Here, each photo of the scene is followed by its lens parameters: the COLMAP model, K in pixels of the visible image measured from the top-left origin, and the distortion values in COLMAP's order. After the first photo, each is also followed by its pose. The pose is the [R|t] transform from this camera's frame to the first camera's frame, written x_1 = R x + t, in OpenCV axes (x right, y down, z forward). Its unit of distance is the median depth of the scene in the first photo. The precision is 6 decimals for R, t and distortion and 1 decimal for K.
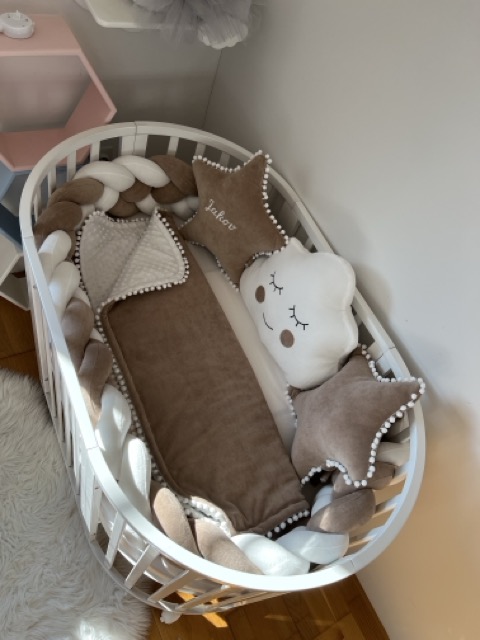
lens RADIAL K [[484.1, 0, 239.1], [0, 484.1, 326.6], [0, 0, 1]] dist [0.044143, -0.065185]
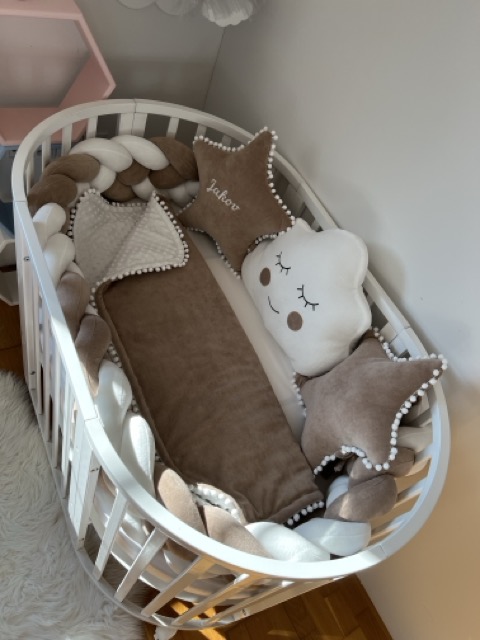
lens RADIAL K [[484.1, 0, 240.9], [0, 484.1, 324.9], [0, 0, 1]] dist [0.044143, -0.065185]
pose [[0.999146, 0.003324, 0.041189, -0.042913], [-0.000748, 0.998051, -0.062403, 0.087405], [-0.041316, 0.062319, 0.997201, 0.061347]]
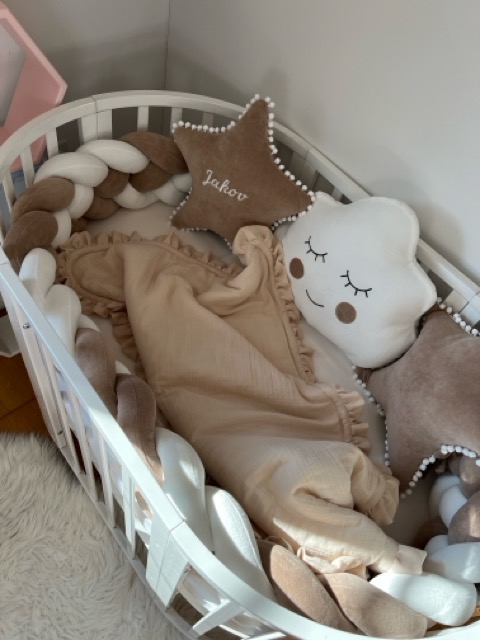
lens RADIAL K [[484.1, 0, 245.5], [0, 484.1, 319.6], [0, 0, 1]] dist [0.044143, -0.065185]
pose [[0.967401, -0.244588, 0.065673, -0.115621], [0.243626, 0.969611, 0.022400, -0.022284], [-0.069156, -0.005671, 0.997590, 0.187678]]
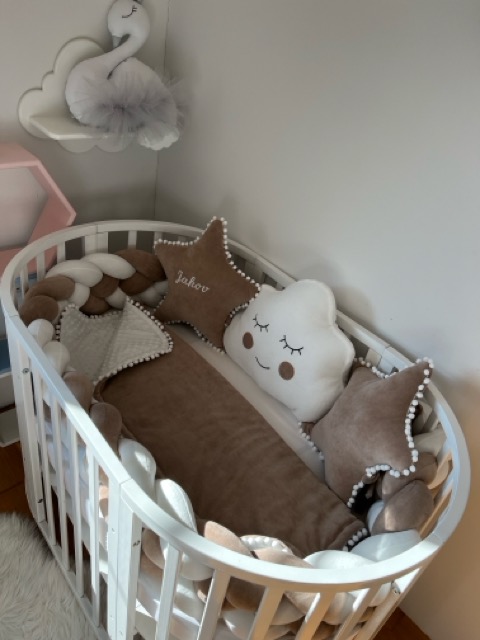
lens RADIAL K [[484.1, 0, 243.5], [0, 484.1, 324.9], [0, 0, 1]] dist [0.044143, -0.065185]
pose [[0.964182, -0.227348, 0.136623, -0.096673], [0.258474, 0.920960, -0.291589, 0.197197], [-0.059533, 0.316458, 0.946736, 0.028773]]
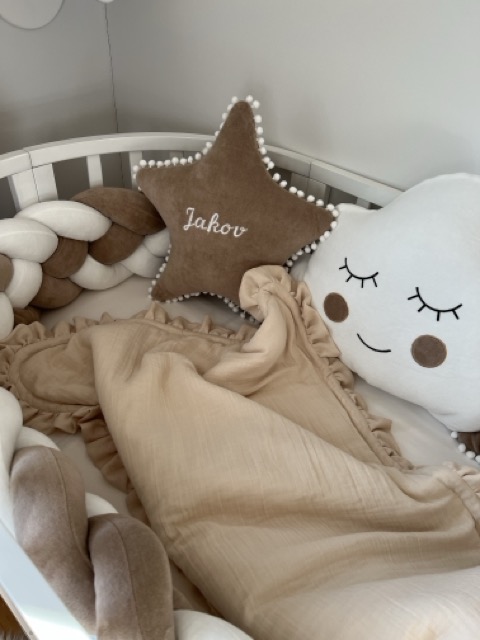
lens RADIAL K [[484.1, 0, 237.8], [0, 484.1, 319.8], [0, 0, 1]] dist [0.044143, -0.065185]
pose [[0.902139, -0.406643, 0.144174, -0.150551], [0.428828, 0.881874, -0.195970, 0.008785], [-0.047454, 0.238618, 0.969953, 0.453274]]
